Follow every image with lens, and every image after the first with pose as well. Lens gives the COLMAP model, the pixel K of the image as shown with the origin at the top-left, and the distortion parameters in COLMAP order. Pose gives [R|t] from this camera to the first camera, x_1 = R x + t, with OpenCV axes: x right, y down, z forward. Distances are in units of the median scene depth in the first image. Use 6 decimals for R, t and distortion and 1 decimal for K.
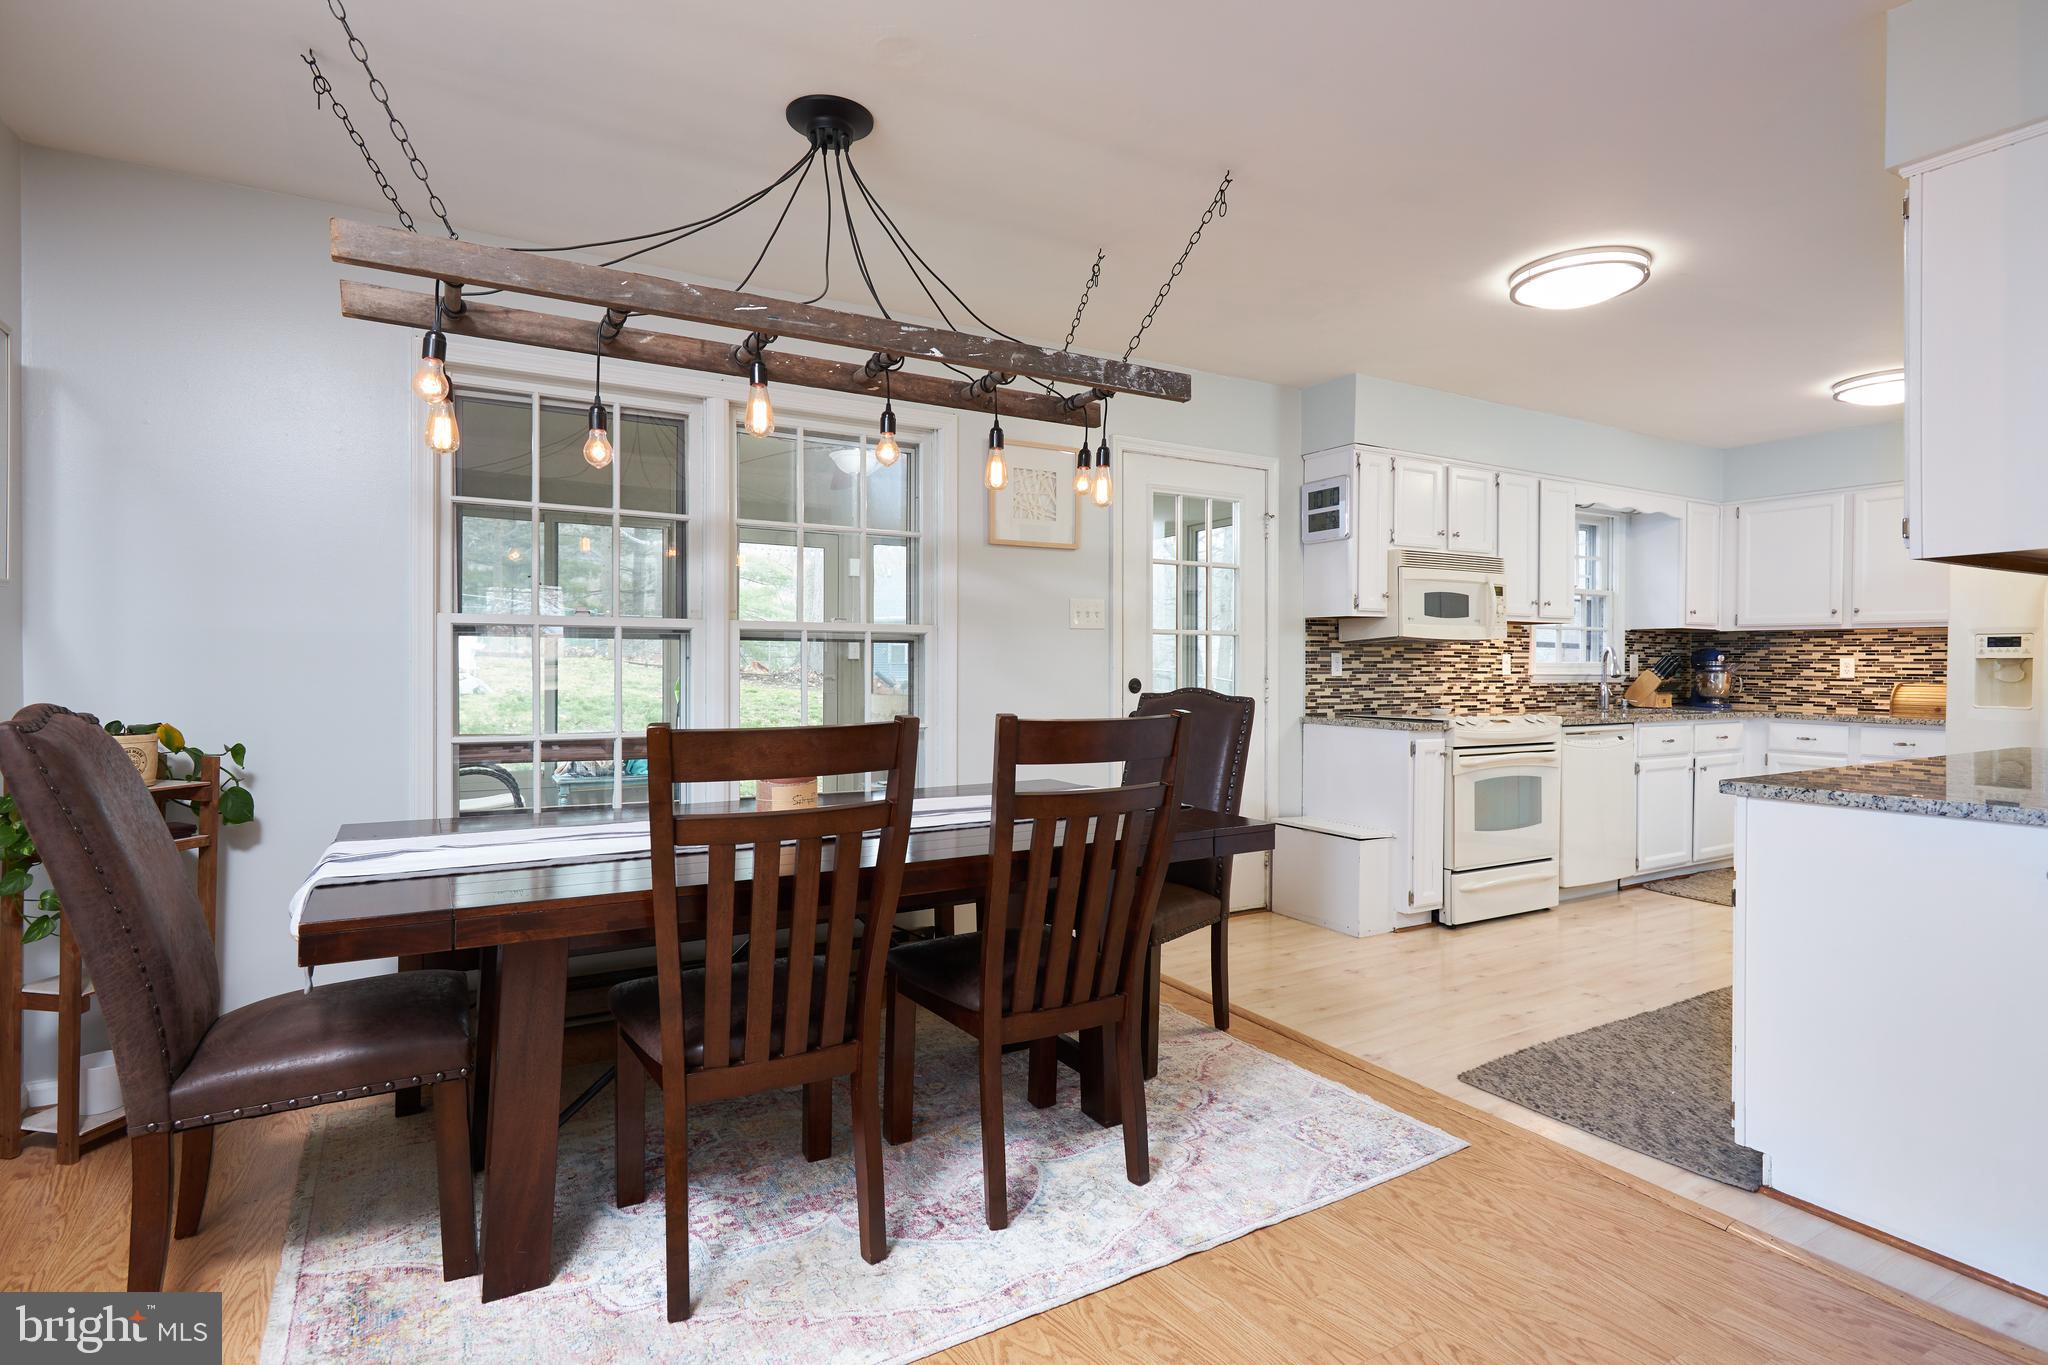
lens RADIAL K [[1028.4, 0, 1025.2], [0, 1028.4, 674.2], [0, 0, 1]] dist [0.002850, 0.000146]
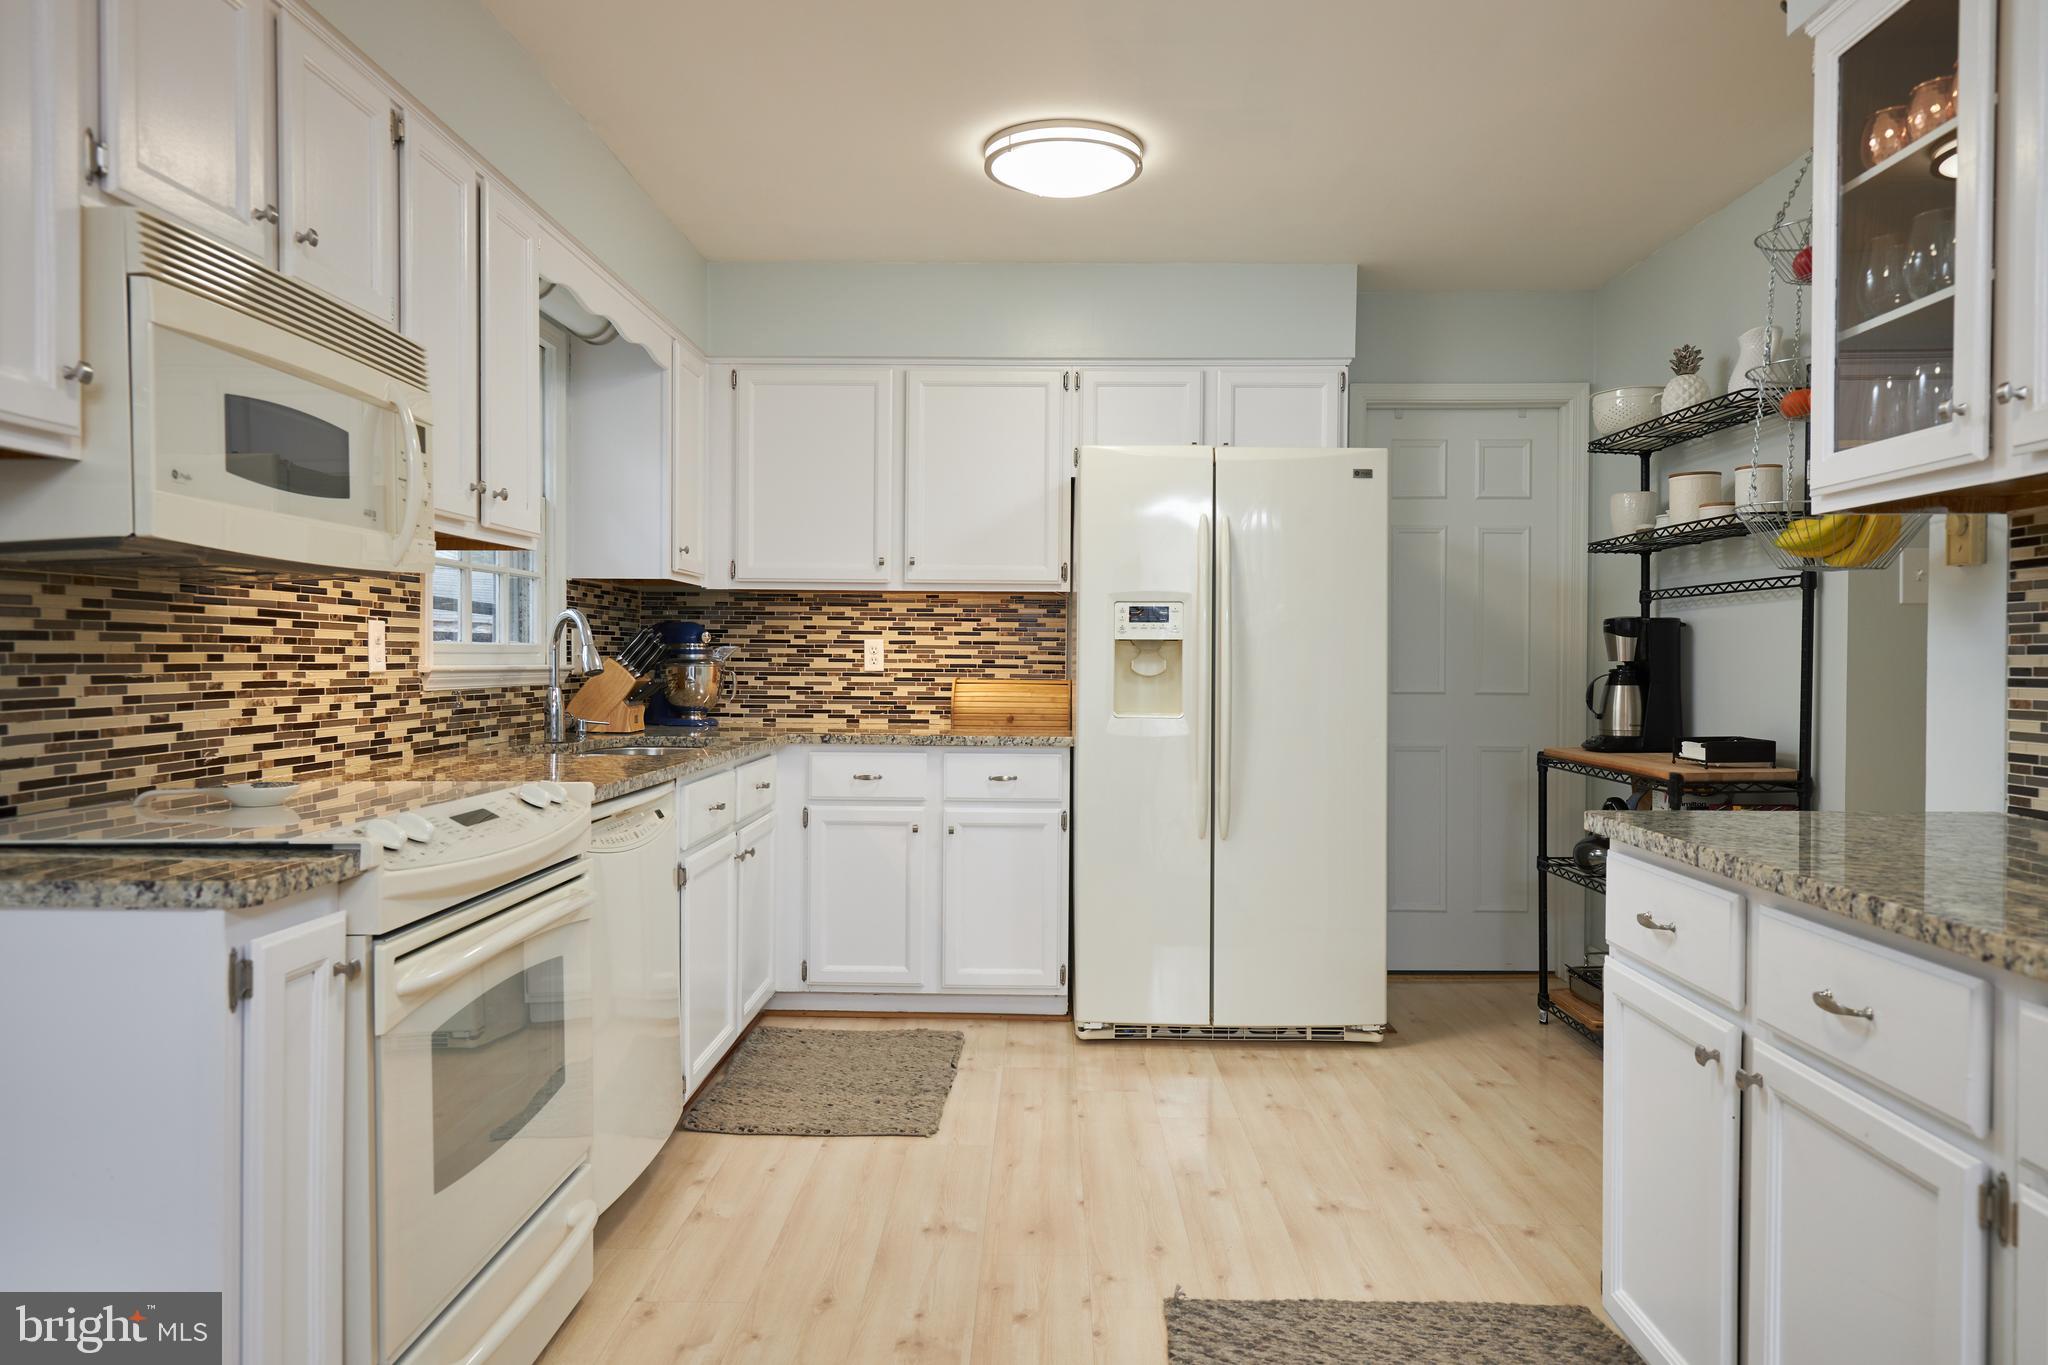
lens RADIAL K [[1356.5, 0, 1033.4], [0, 1356.5, 672.9], [0, 0, 1]] dist [-0.000239, 0.003646]
pose [[0.518289, -0.011421, 0.855129, 0.152983], [0.006063, 0.999935, 0.009681, -0.002721], [-0.855184, 0.000167, 0.518325, 0.517684]]
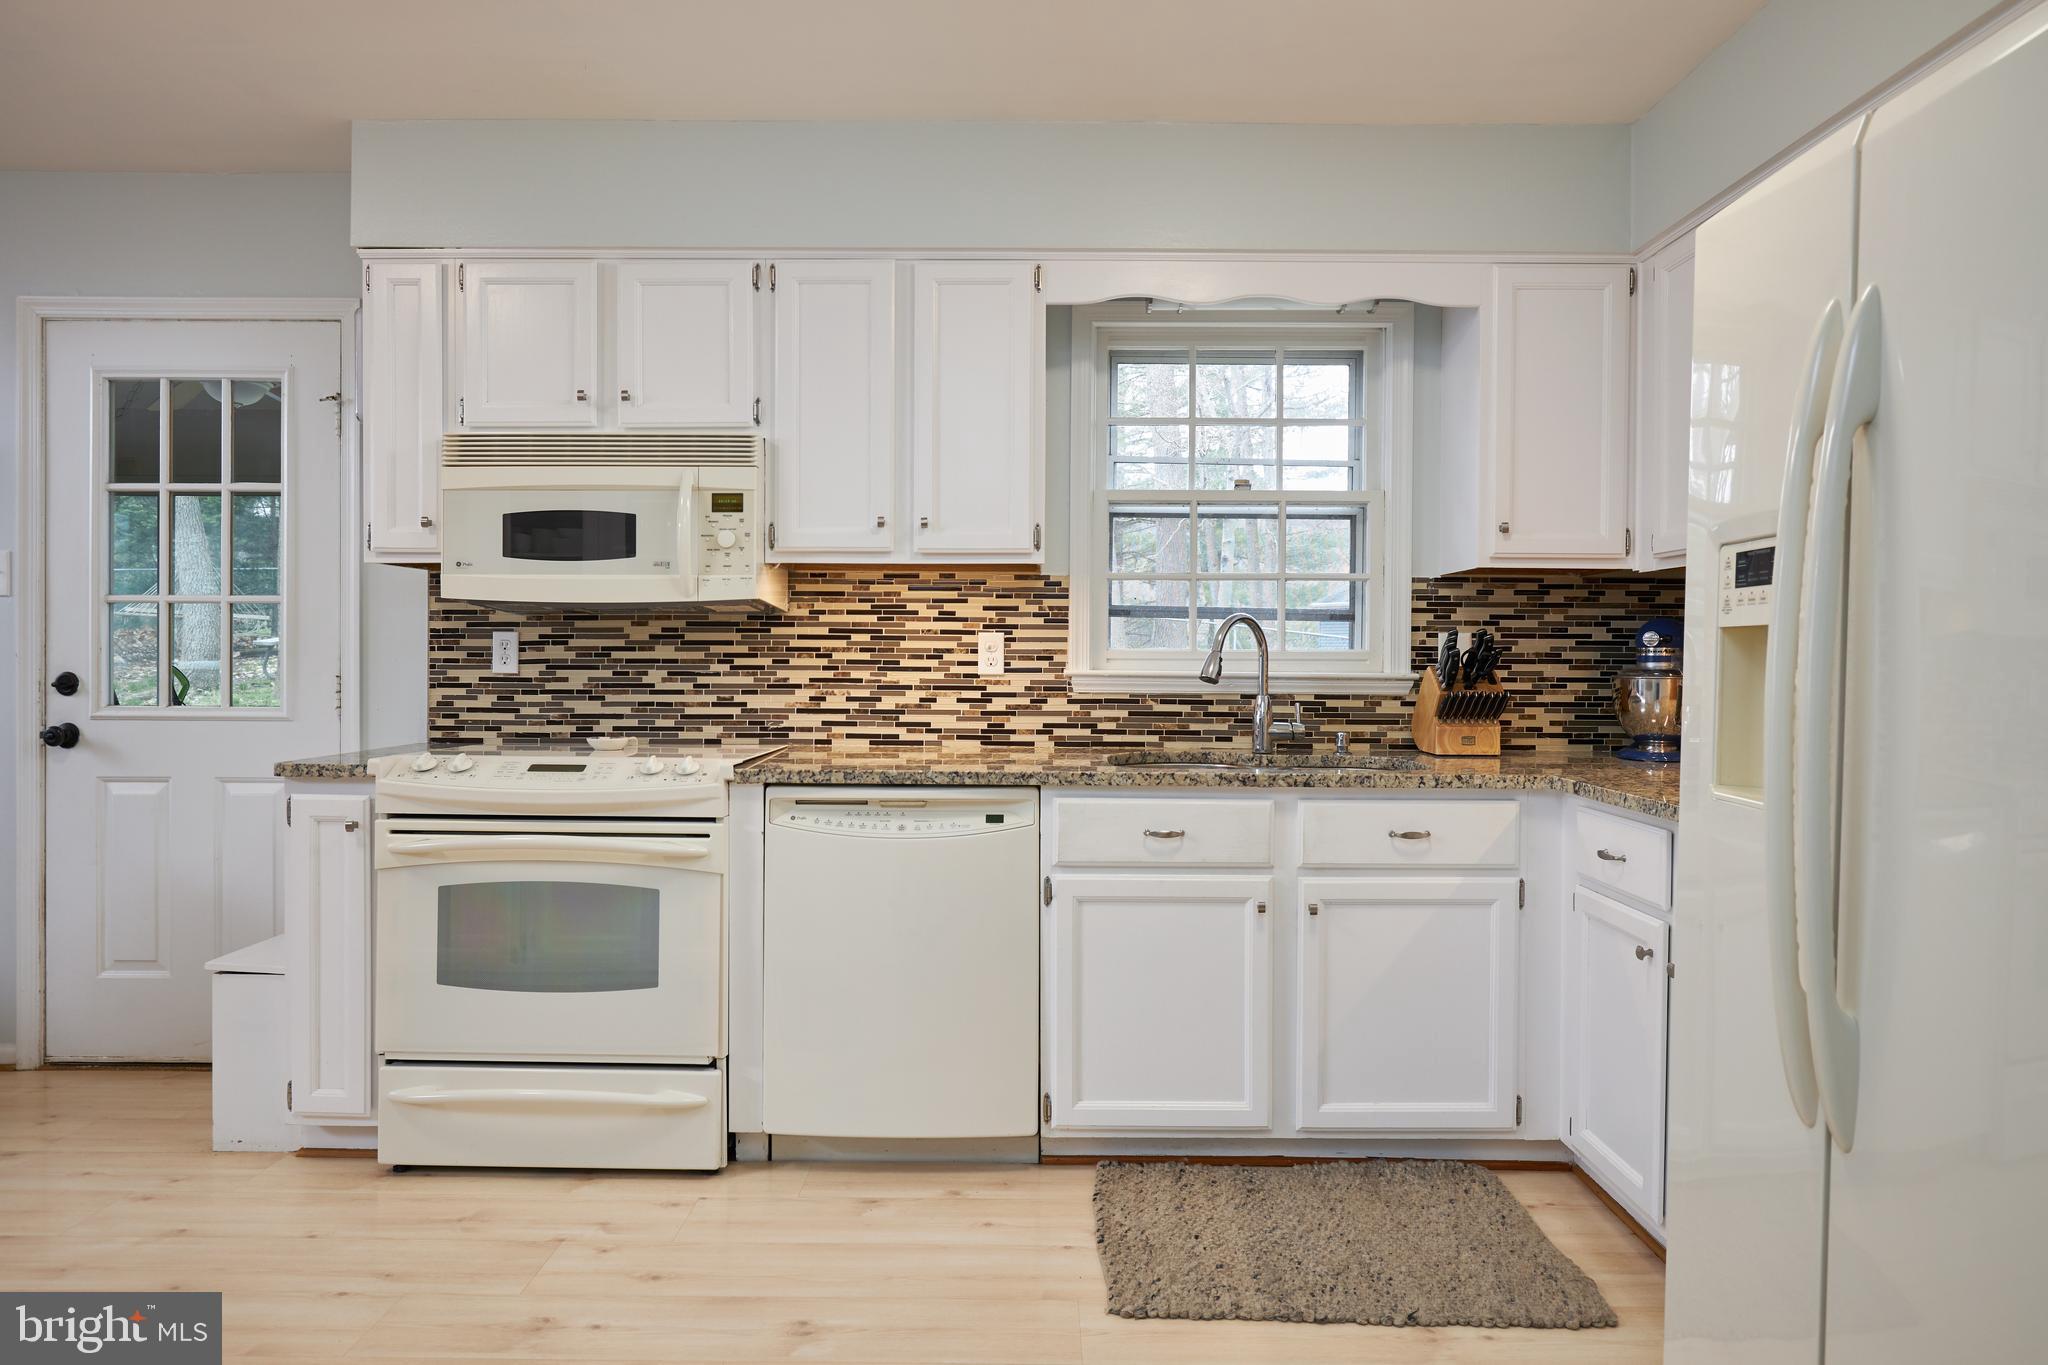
lens RADIAL K [[1229.5, 0, 1028.0], [0, 1229.5, 675.1], [0, 0, 1]] dist [-0.003021, -0.000415]
pose [[0.858878, 0.008268, -0.512113, 0.791457], [-0.007313, 0.999966, 0.003879, -0.001572], [0.512127, 0.000414, 0.858909, 0.510802]]
